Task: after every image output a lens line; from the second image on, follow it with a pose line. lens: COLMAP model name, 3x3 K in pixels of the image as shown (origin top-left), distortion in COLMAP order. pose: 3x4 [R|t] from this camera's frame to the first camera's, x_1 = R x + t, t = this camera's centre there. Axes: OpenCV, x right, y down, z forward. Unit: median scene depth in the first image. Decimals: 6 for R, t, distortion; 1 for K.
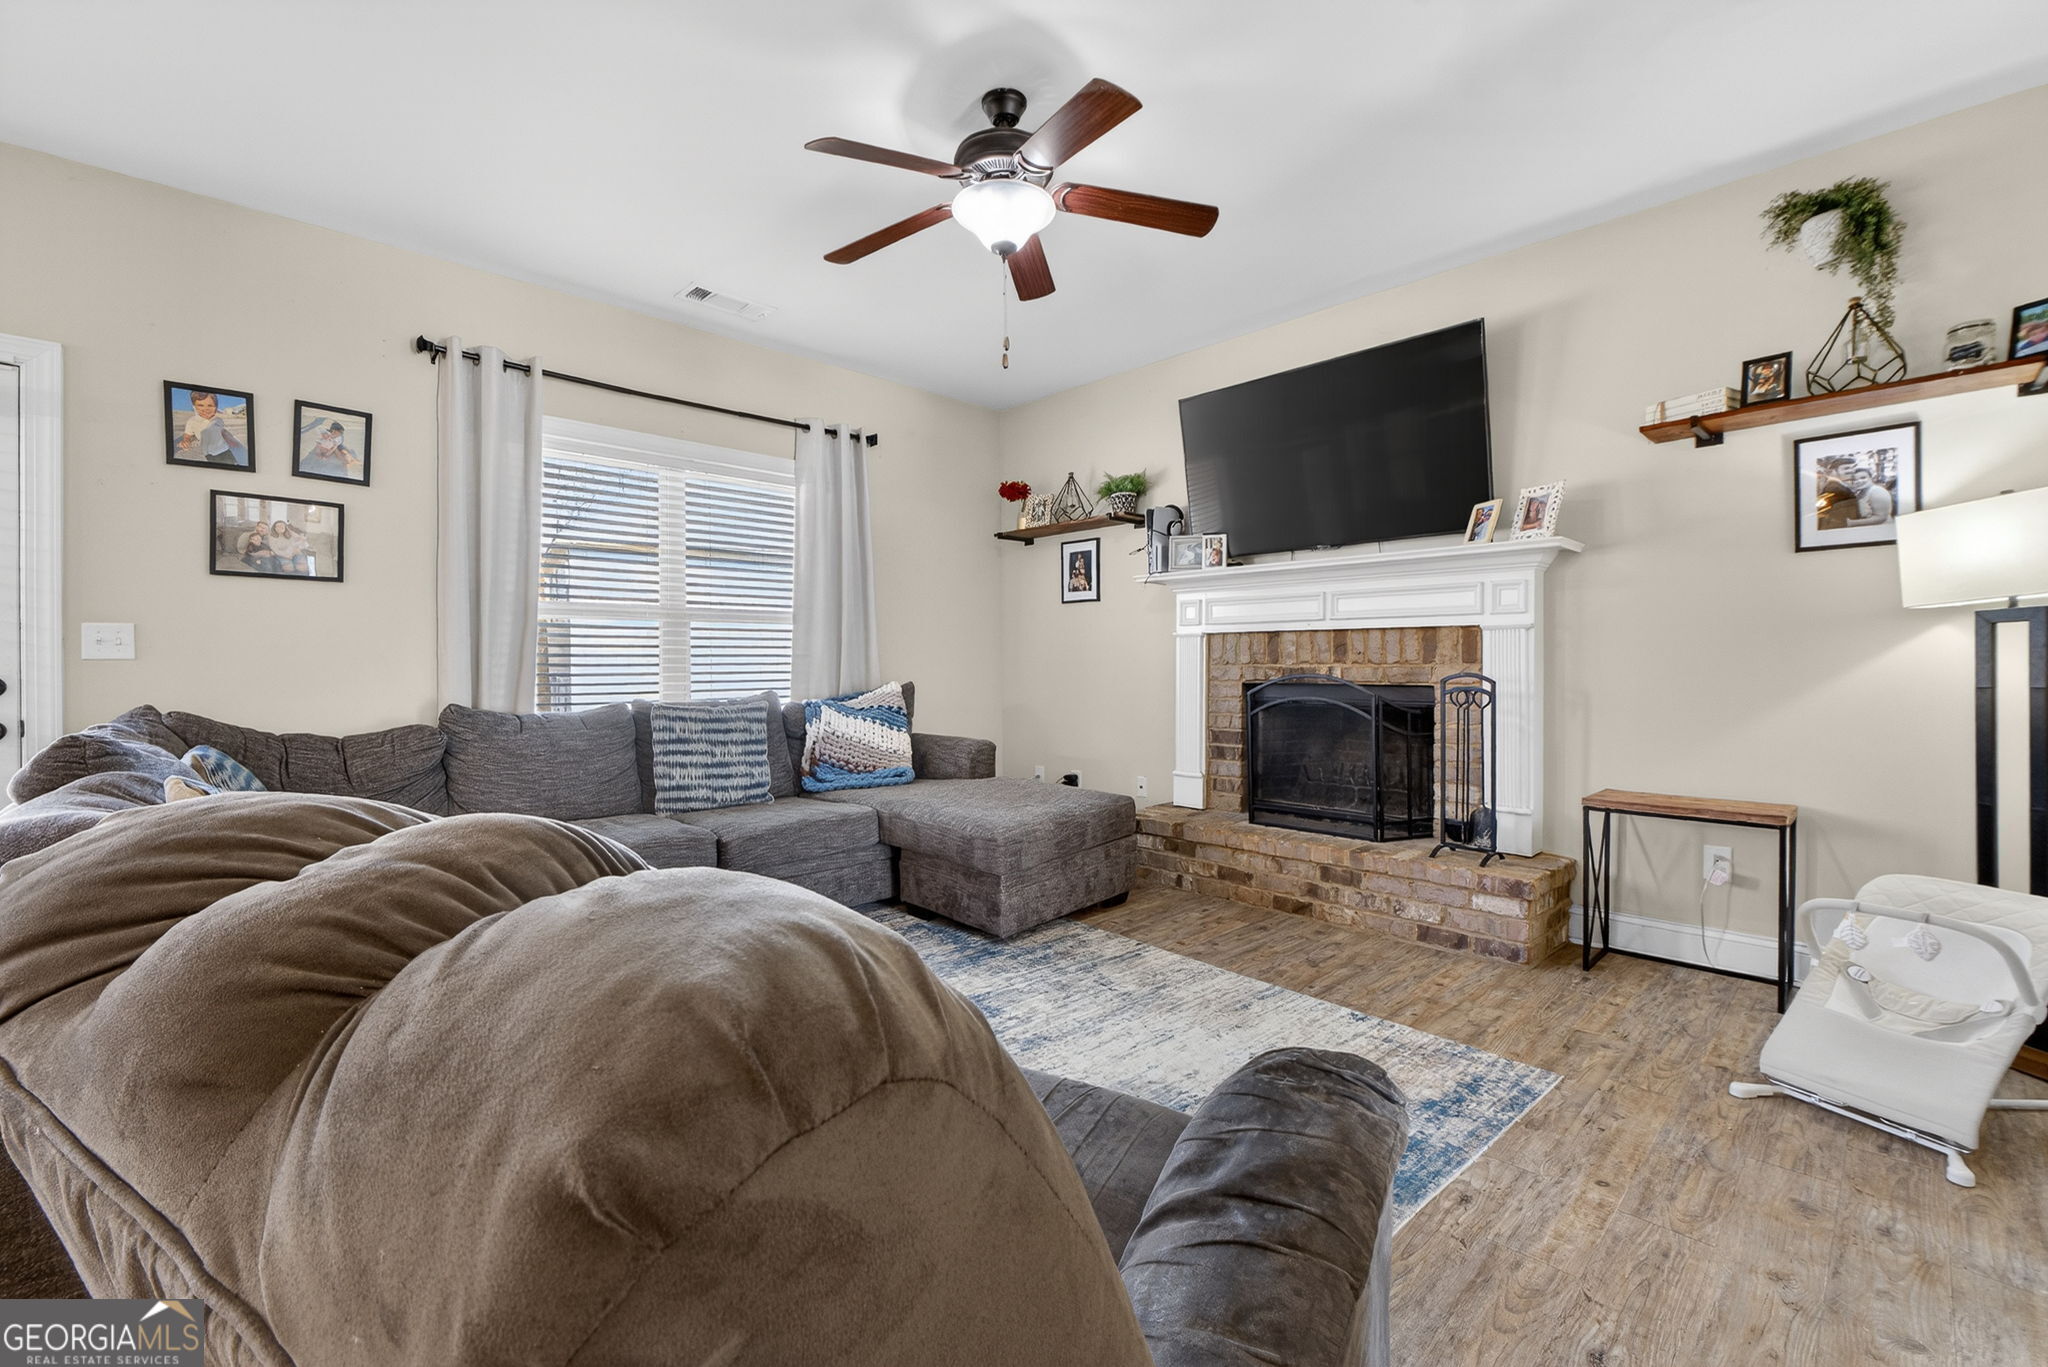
lens RADIAL K [[870.6, 0, 1024.4], [0, 870.6, 677.4], [0, 0, 1]] dist [0.001788, -0.002833]
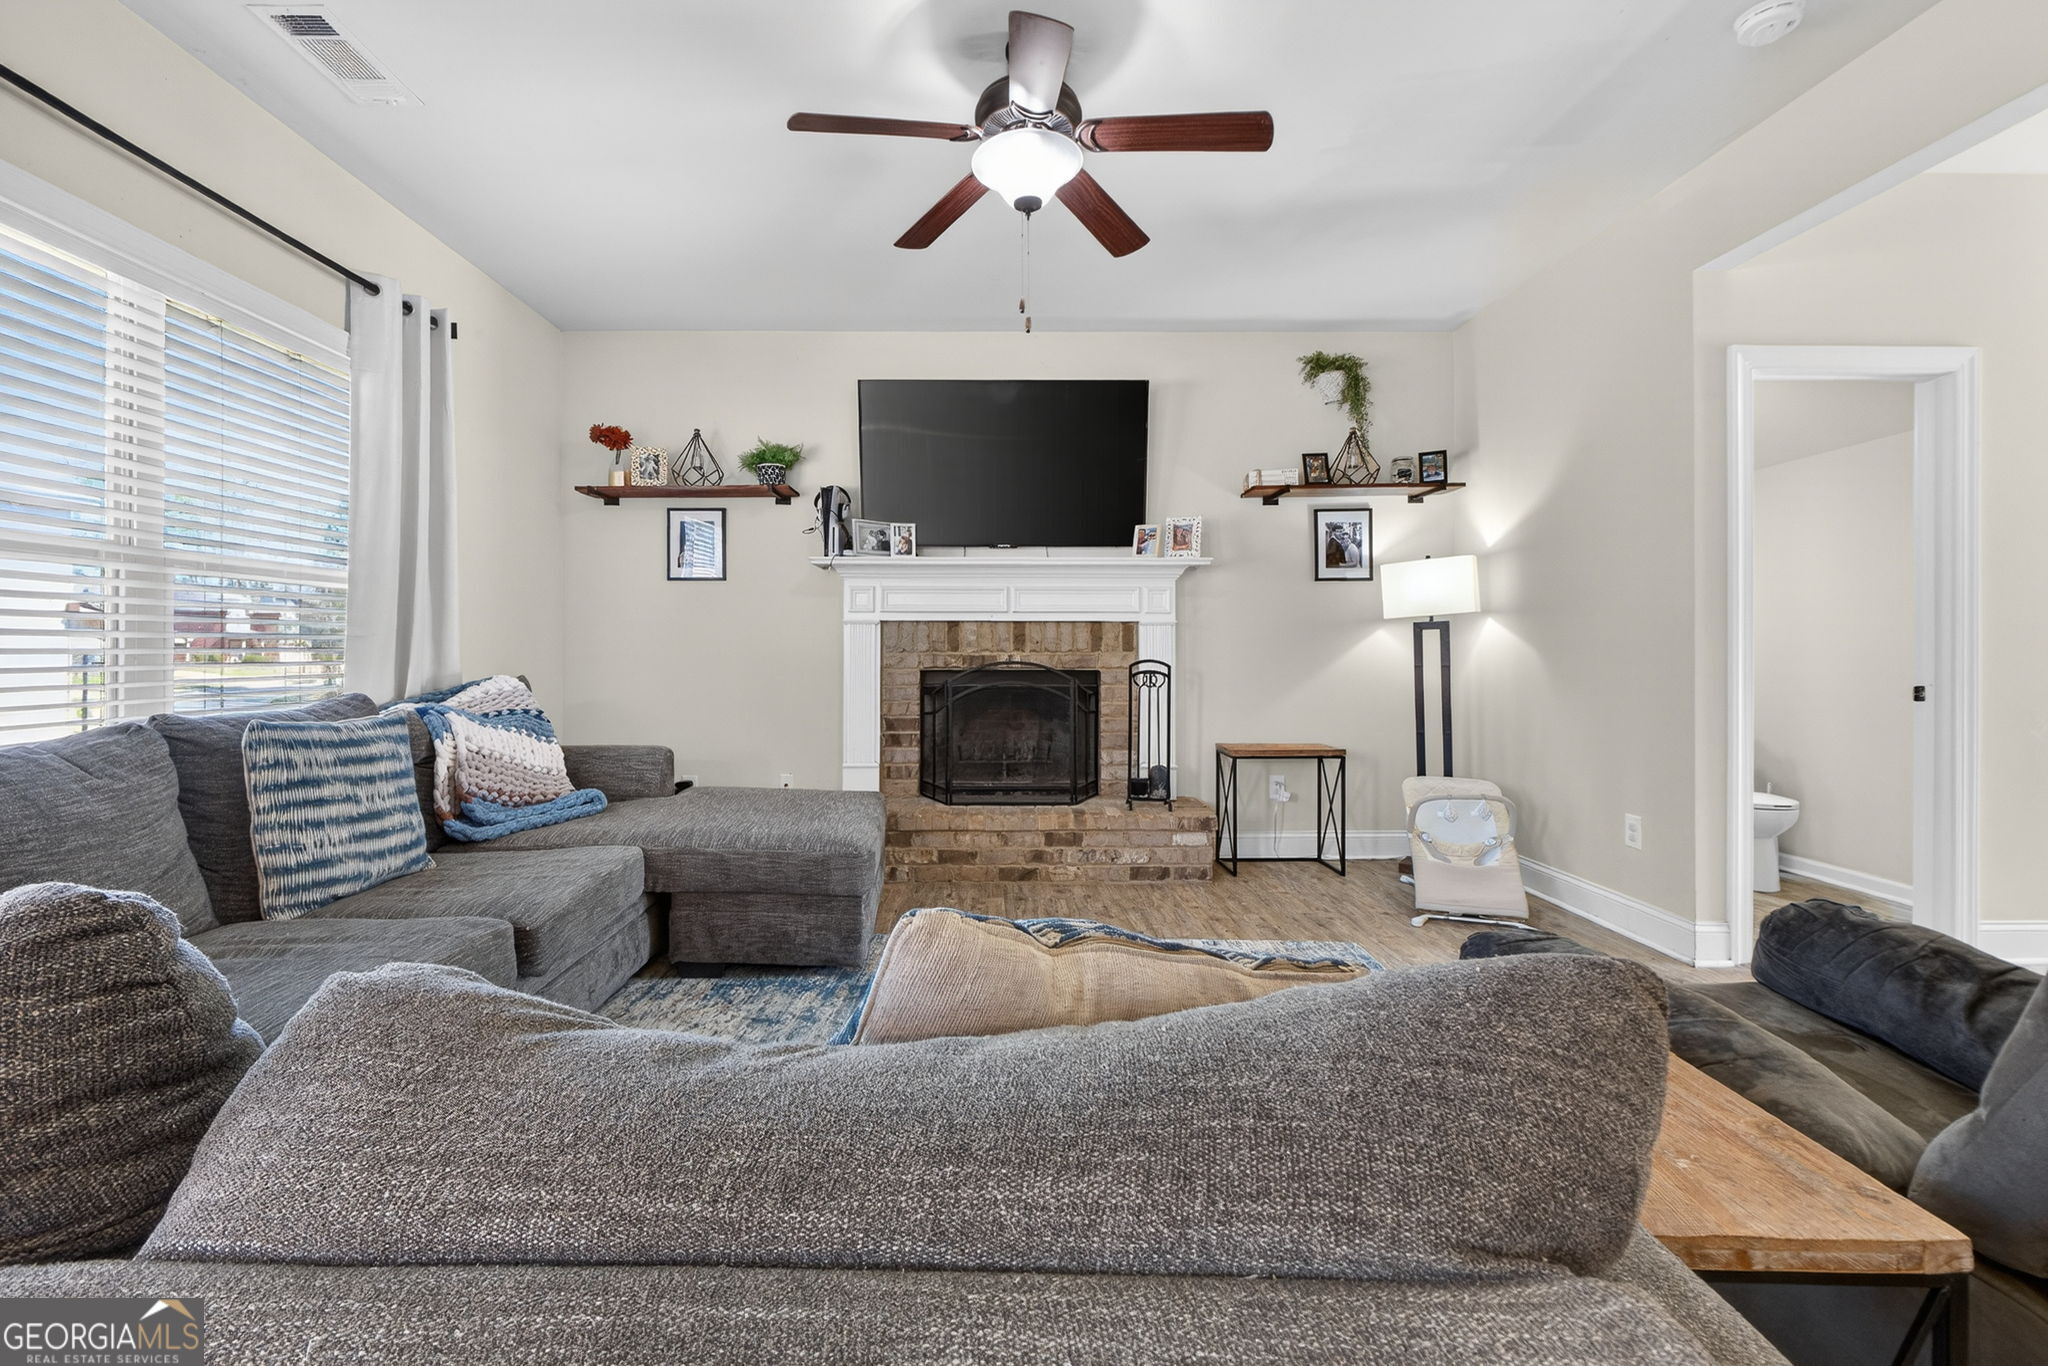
lens RADIAL K [[854.7, 0, 1016.7], [0, 854.7, 653.3], [0, 0, 1]] dist [-0.000484, -0.000264]
pose [[0.688812, 0.001286, 0.724939, -0.473771], [0.009402, 0.999898, -0.010707, -0.002045], [-0.724879, 0.014191, 0.688730, 0.265602]]
